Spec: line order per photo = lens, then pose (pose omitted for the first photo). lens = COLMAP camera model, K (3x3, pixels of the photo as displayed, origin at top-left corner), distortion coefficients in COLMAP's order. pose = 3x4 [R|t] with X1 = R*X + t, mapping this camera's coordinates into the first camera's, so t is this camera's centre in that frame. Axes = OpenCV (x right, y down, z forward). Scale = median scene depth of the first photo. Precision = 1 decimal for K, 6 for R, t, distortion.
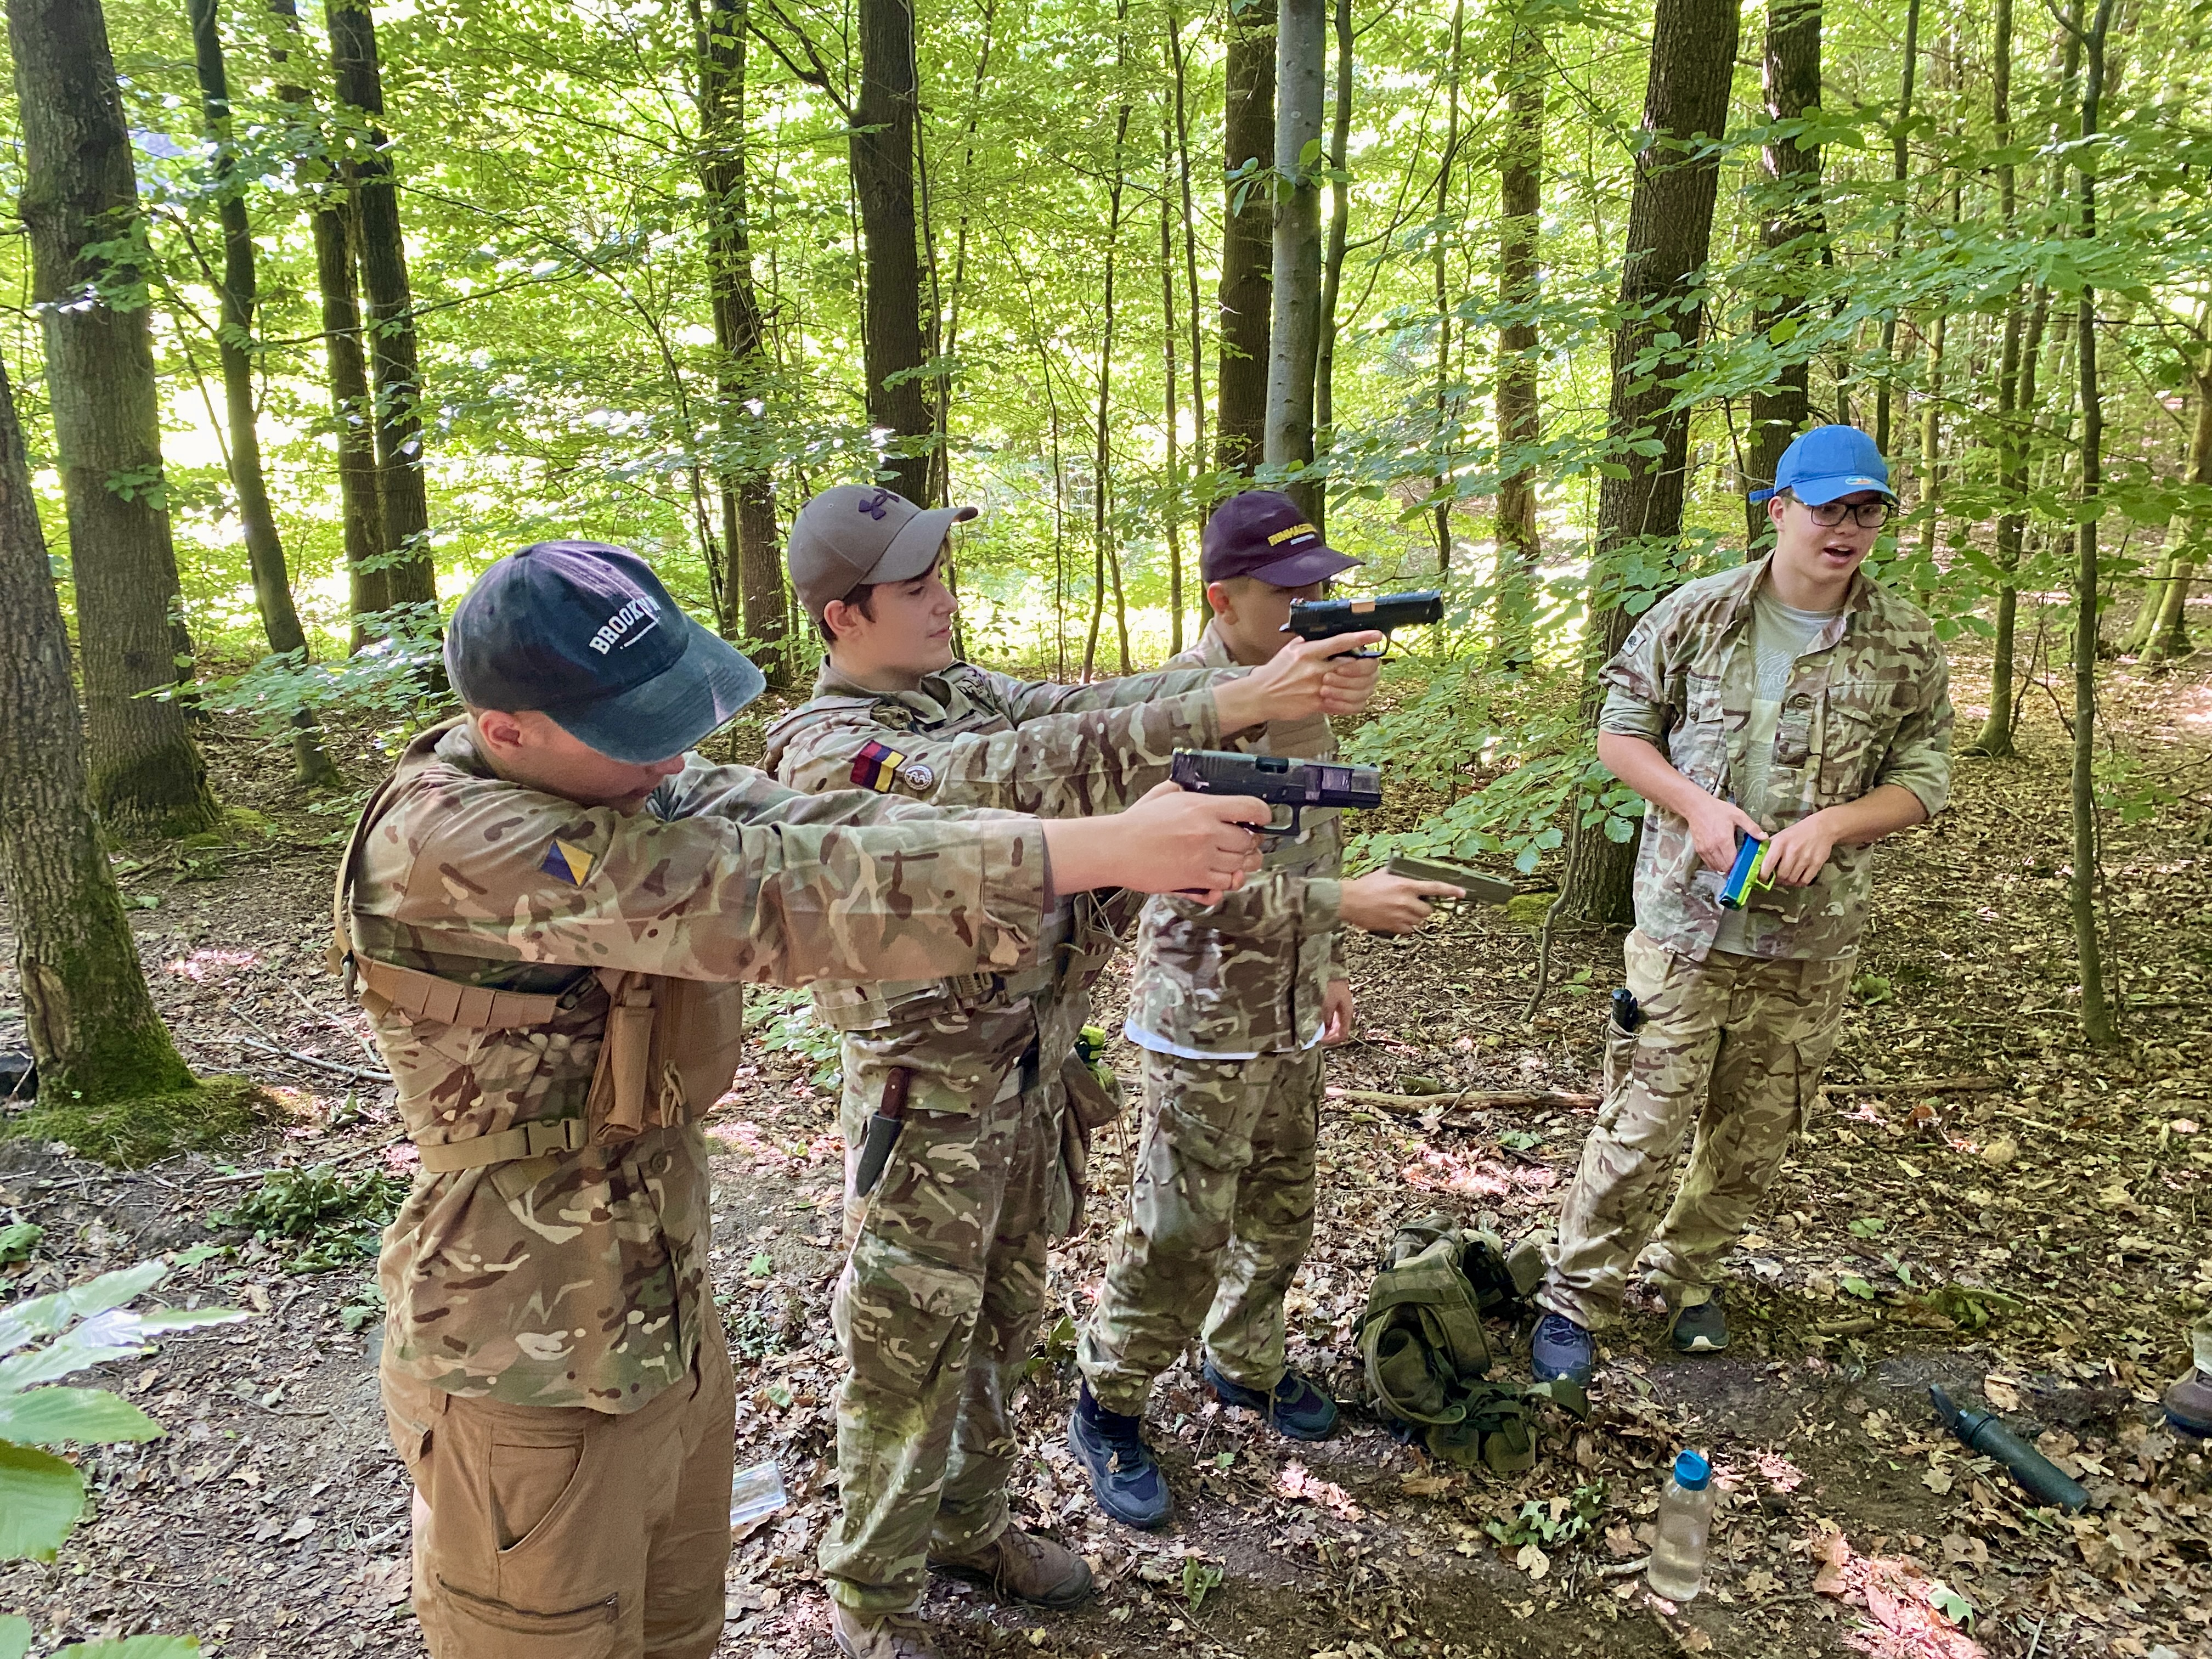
lens RADIAL K [[1596.0, 0, 1096.6], [0, 1596.0, 812.7], [0, 0, 1]] dist [0.010601, 0.001623]
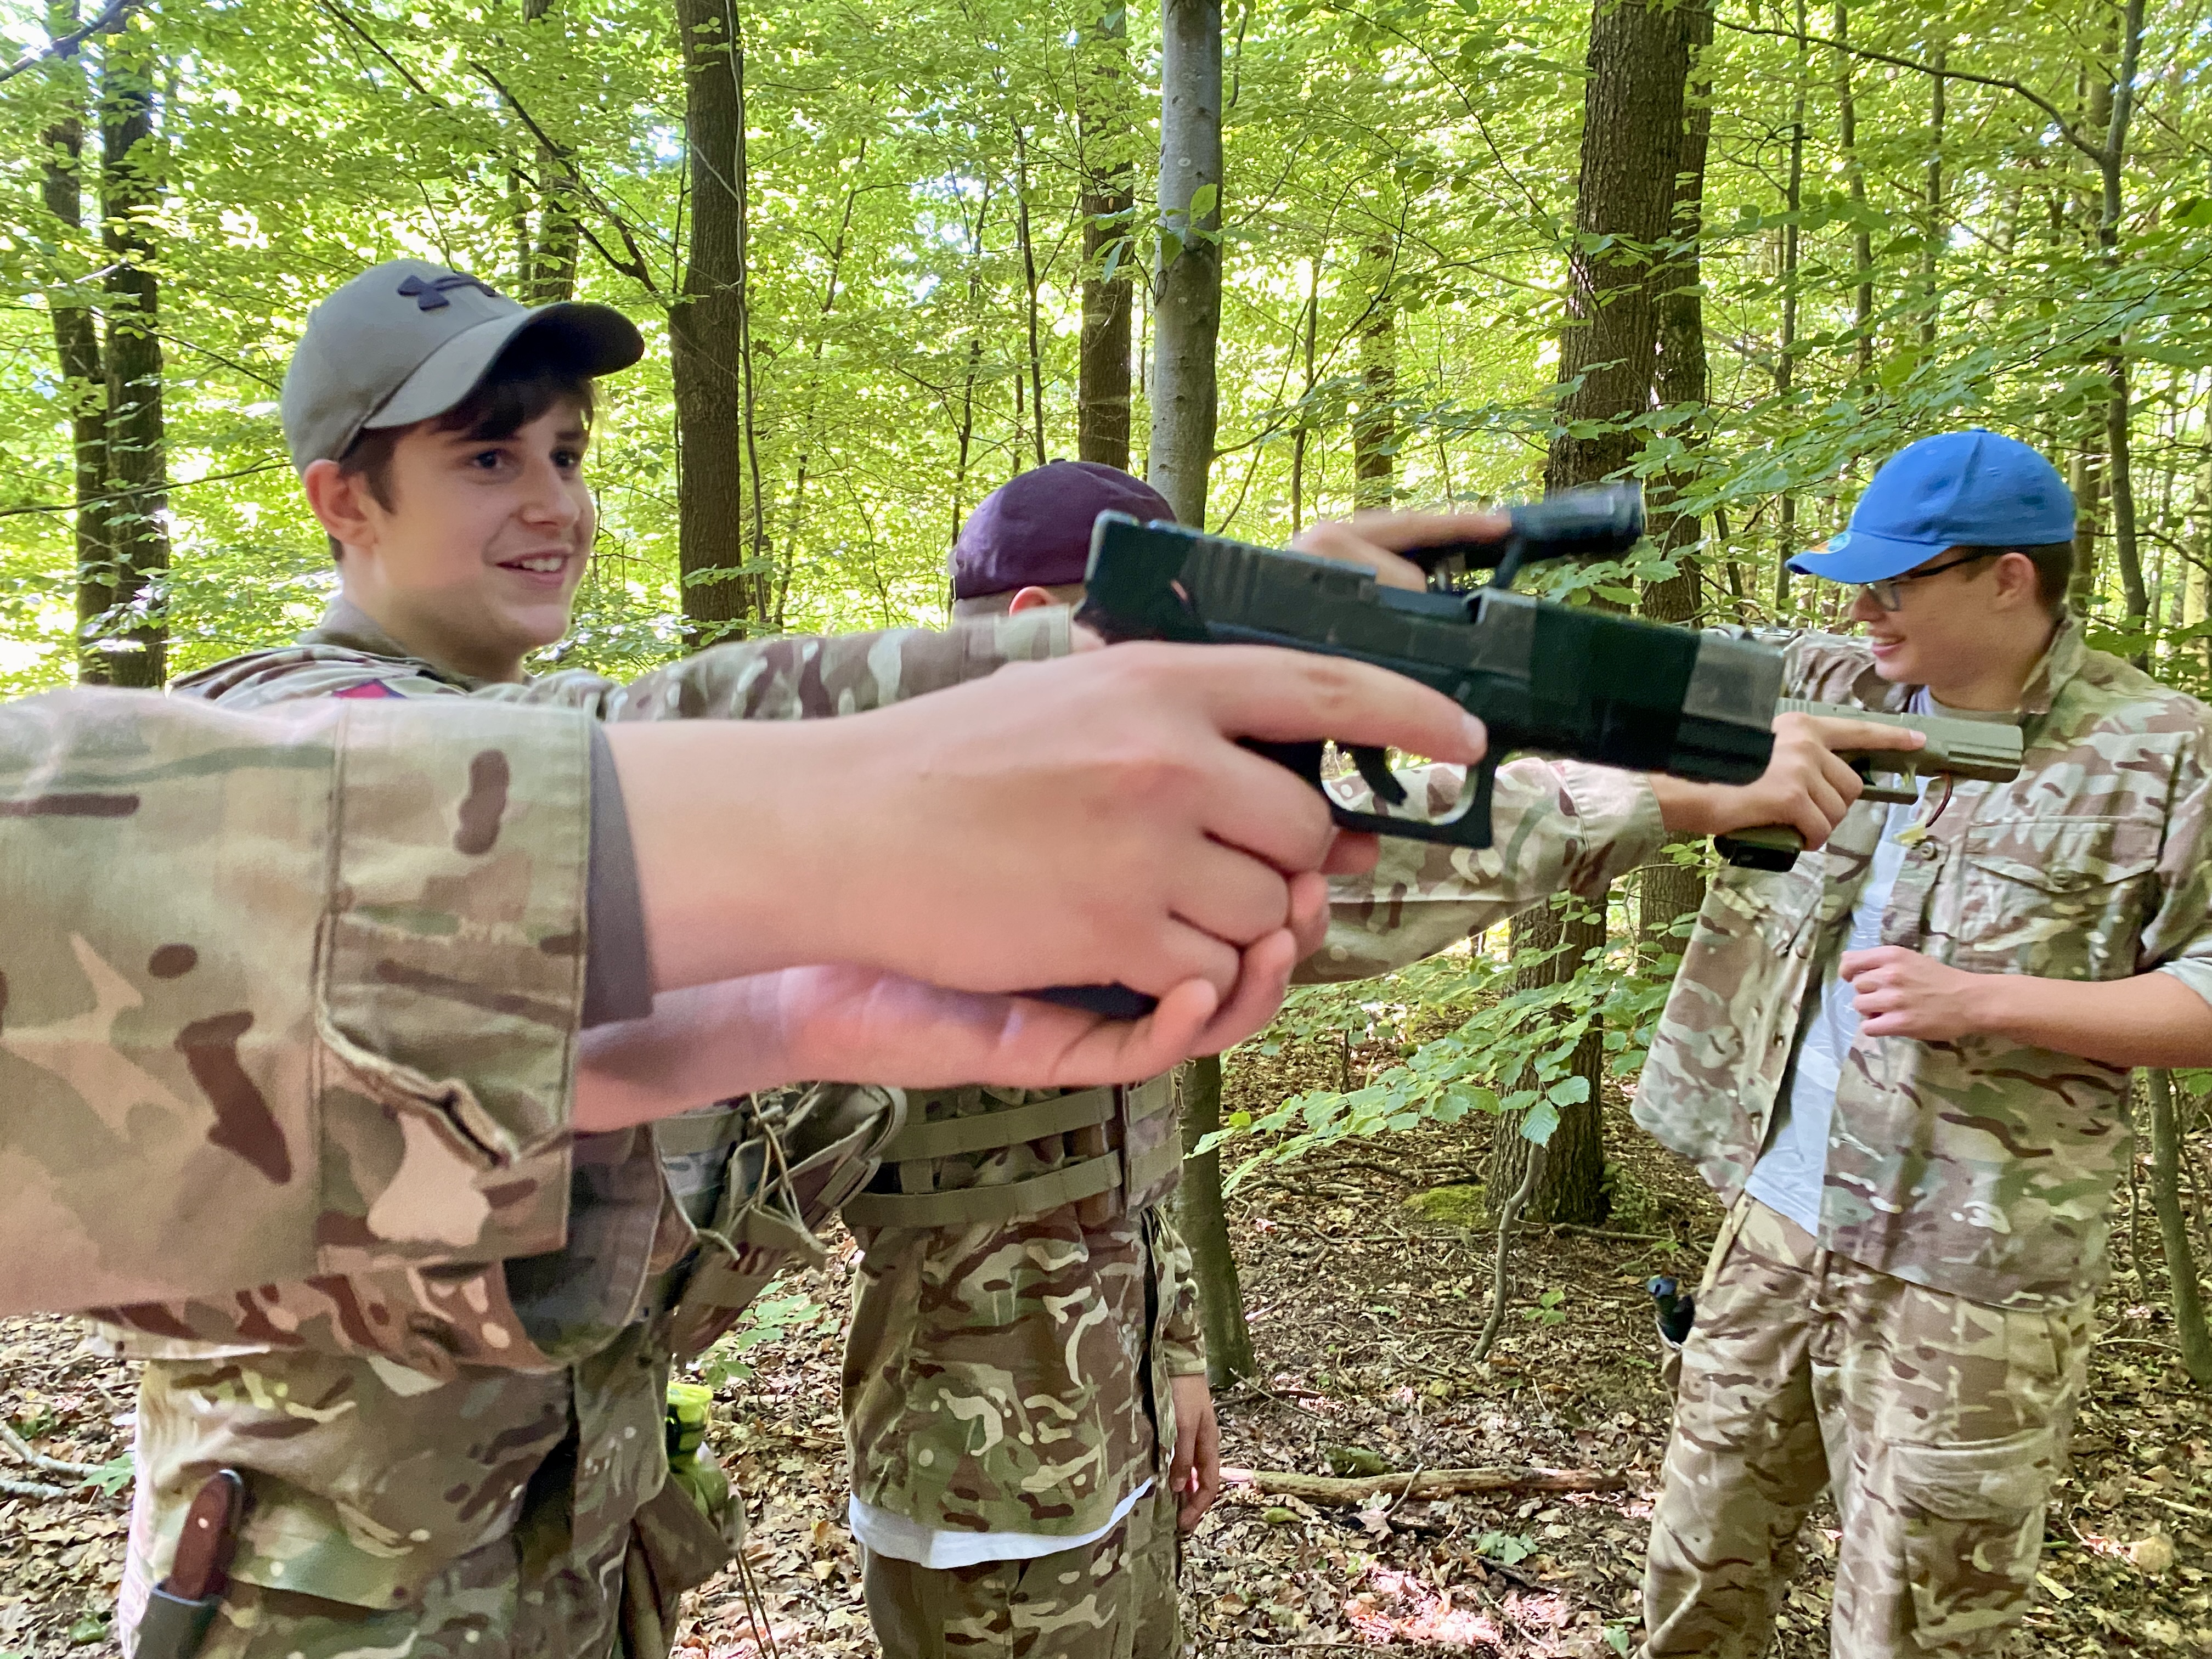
lens RADIAL K [[1596.0, 0, 1109.7], [0, 1596.0, 828.0], [0, 0, 1]] dist [0.010601, 0.001623]
pose [[0.994297, 0.024743, 0.103737, 0.014001], [-0.006482, 0.984937, -0.172792, 0.017191], [-0.106450, 0.171134, 0.979480, 0.259513]]
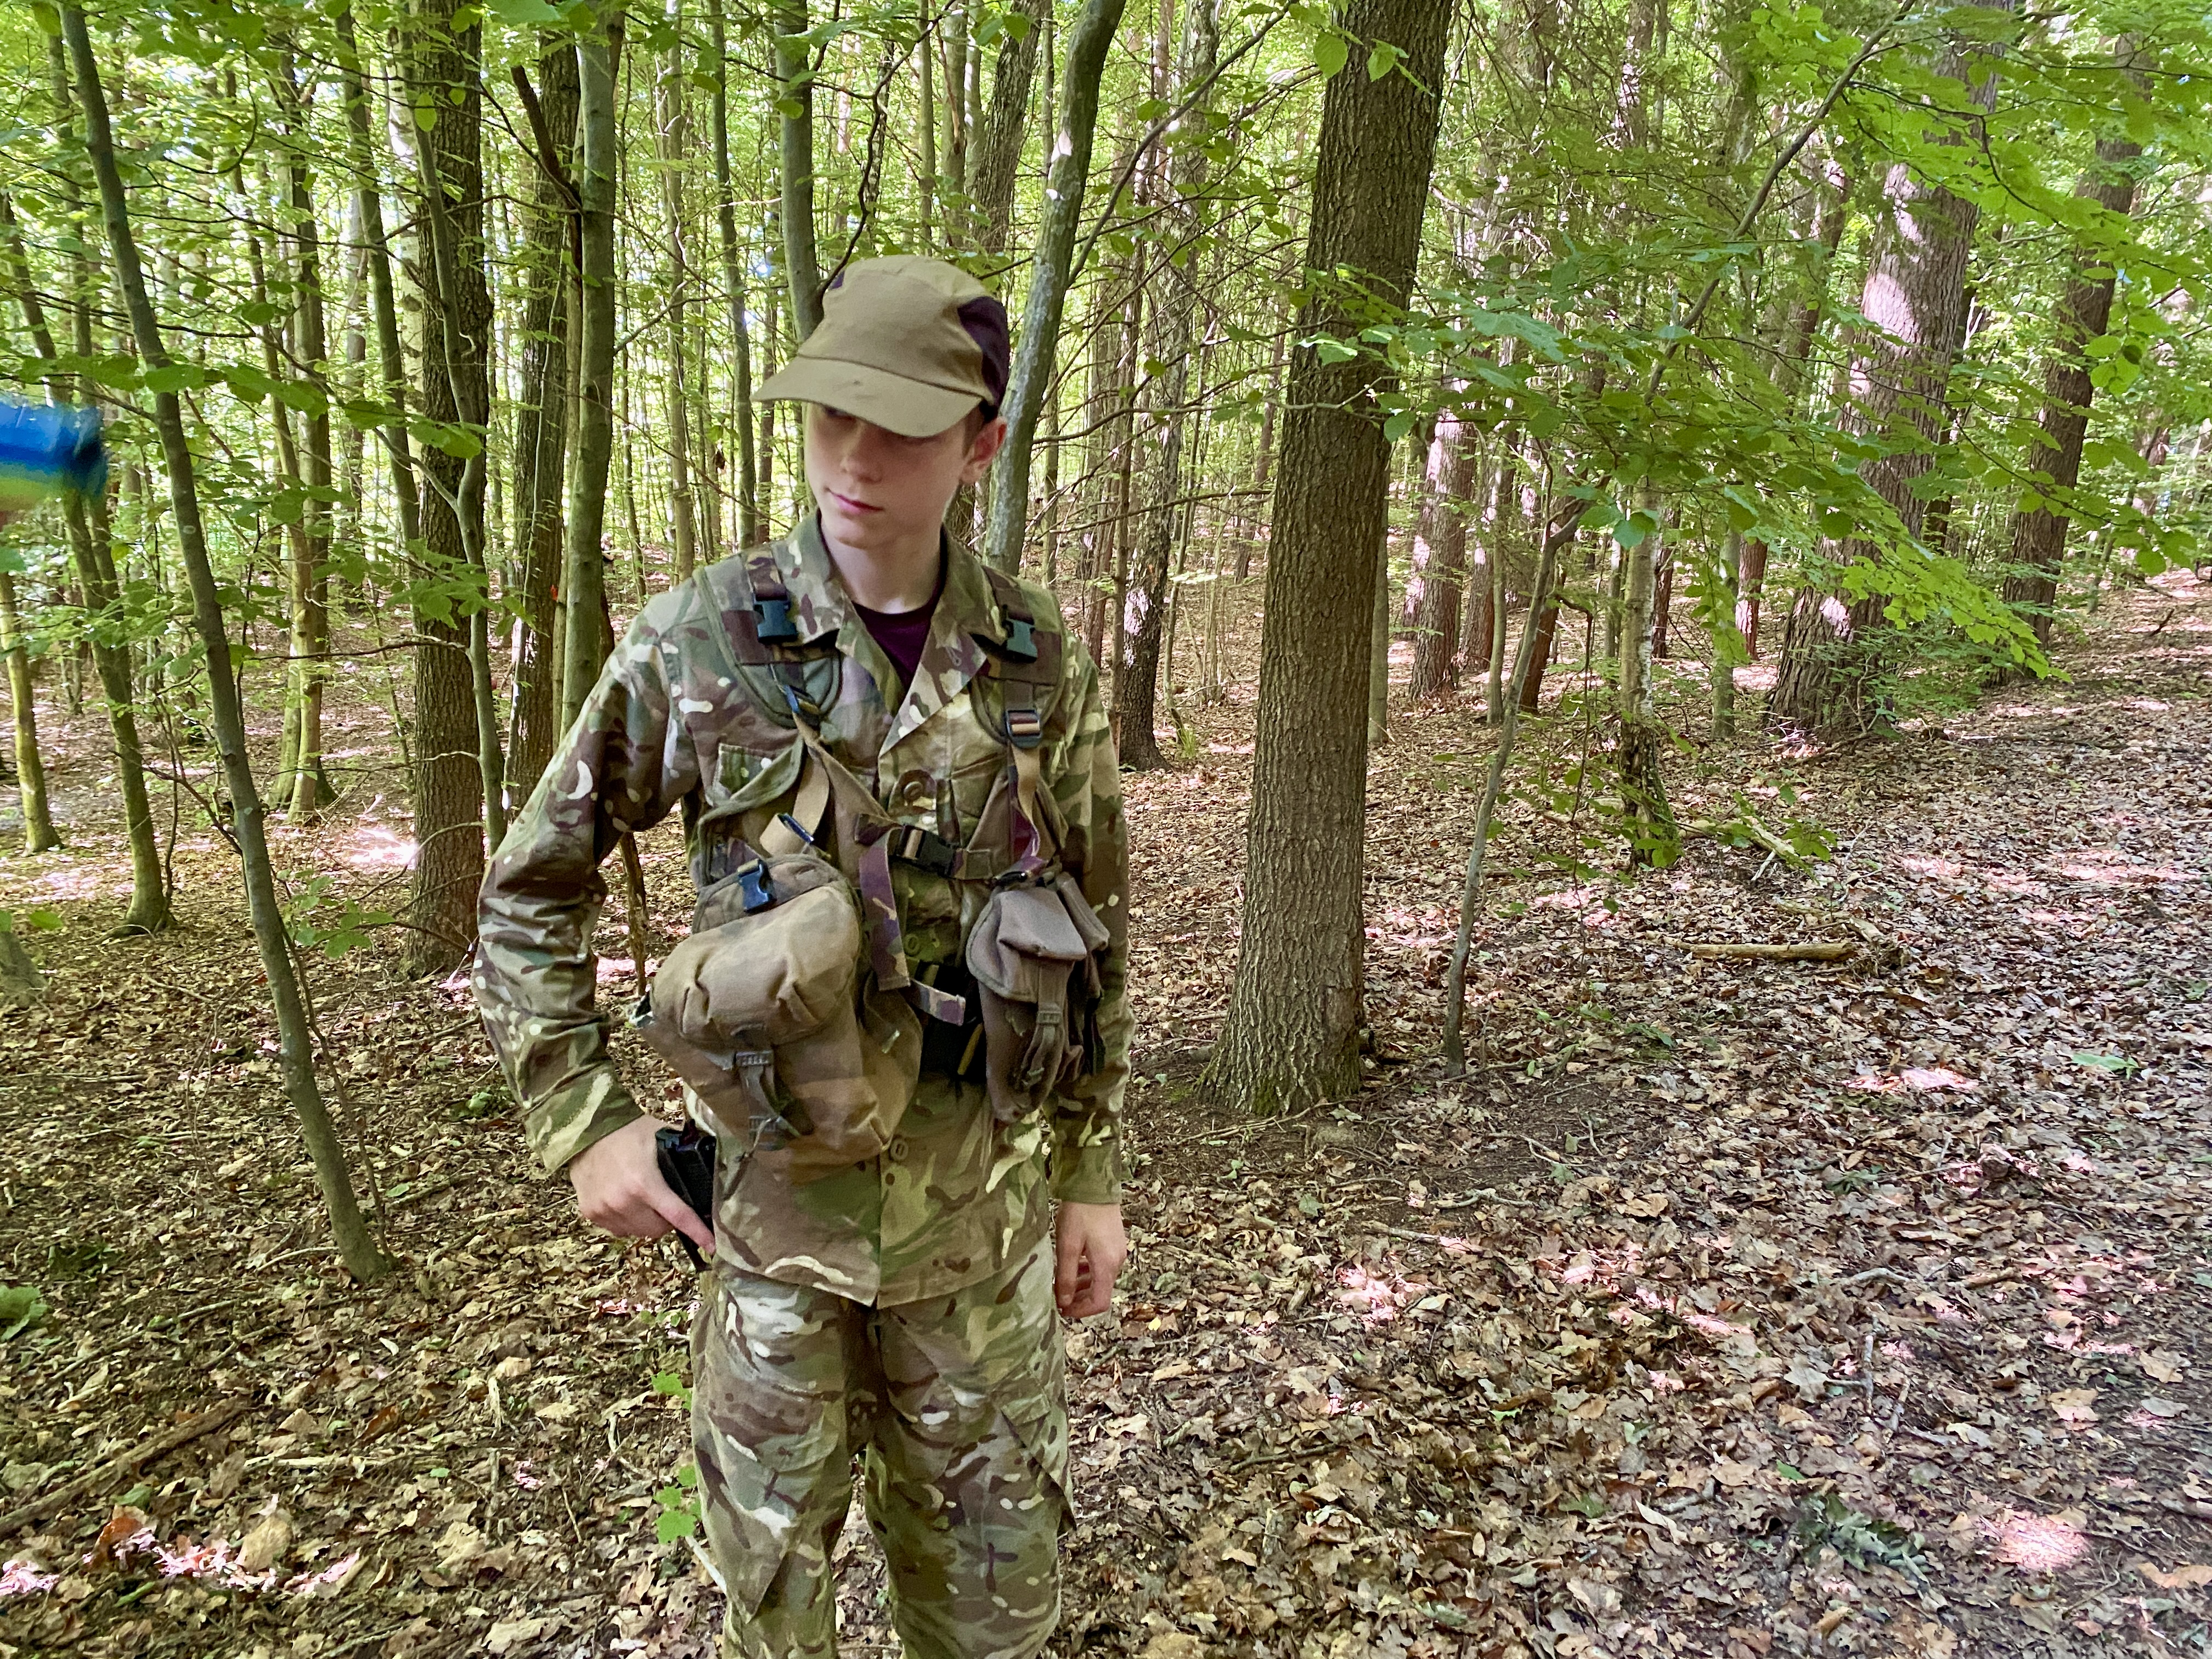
lens RADIAL K [[1596.0, 0, 1090.6], [0, 1596.0, 818.7], [0, 0, 1]] dist [0.010601, 0.001623]
pose [[0.497763, -0.110654, 0.860225, 0.217590], [0.212113, 0.977241, 0.002968, 0.015408], [-0.840975, 0.180987, 0.509906, 0.365232]]
